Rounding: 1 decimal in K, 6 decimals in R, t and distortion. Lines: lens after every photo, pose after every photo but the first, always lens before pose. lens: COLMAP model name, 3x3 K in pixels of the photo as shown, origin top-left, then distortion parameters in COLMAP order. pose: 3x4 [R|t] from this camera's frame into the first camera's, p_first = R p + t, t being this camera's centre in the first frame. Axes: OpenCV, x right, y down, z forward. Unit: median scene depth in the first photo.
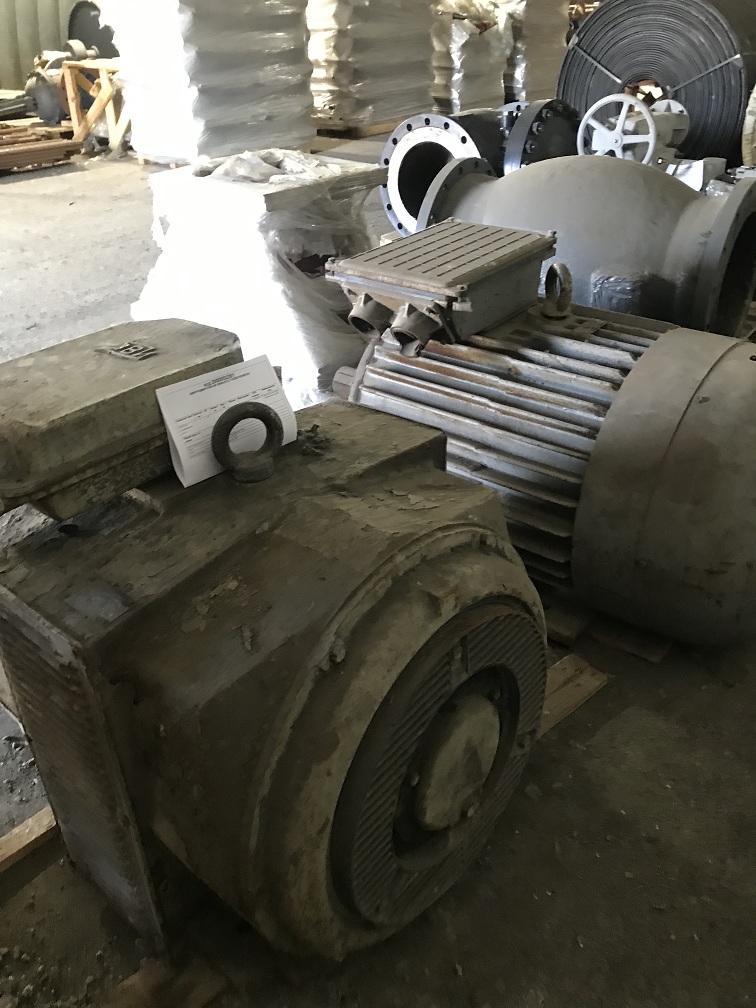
lens RADIAL K [[829.4, 0, 378.9], [0, 829.4, 511.9], [0, 0, 1]] dist [0.015659, -0.004370]
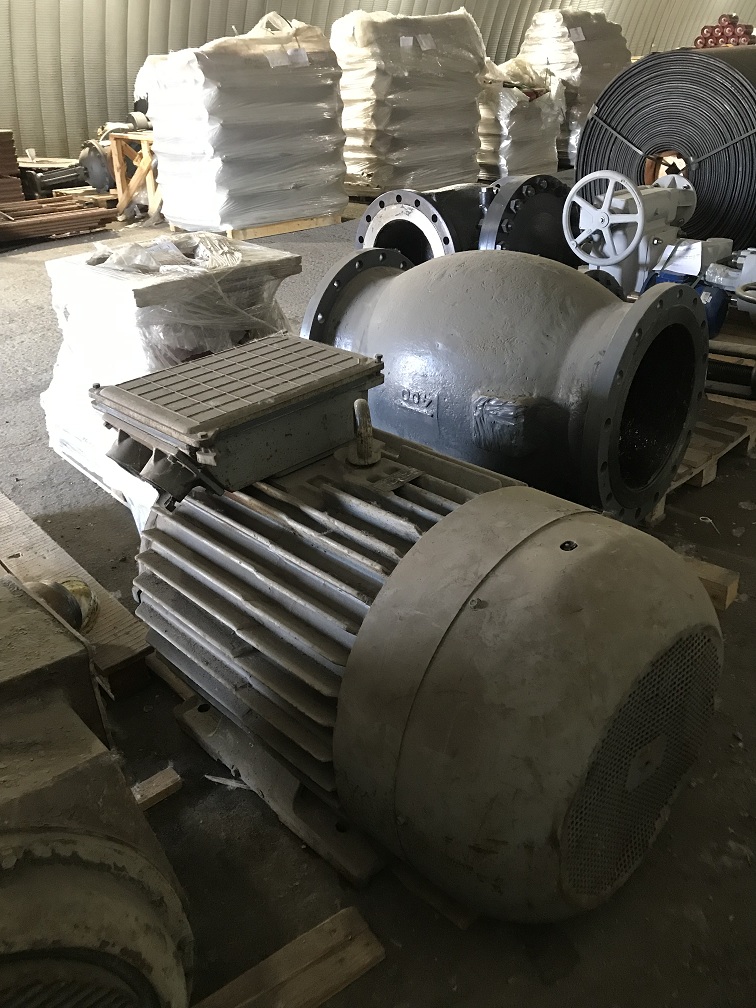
lens RADIAL K [[829.4, 0, 375.4], [0, 829.4, 495.6], [0, 0, 1]] dist [0.015659, -0.004370]
pose [[0.992337, 0.041054, -0.116538, 0.157305], [-0.049627, 0.996195, -0.071646, -0.072311], [0.113153, 0.076881, 0.990599, 0.104489]]
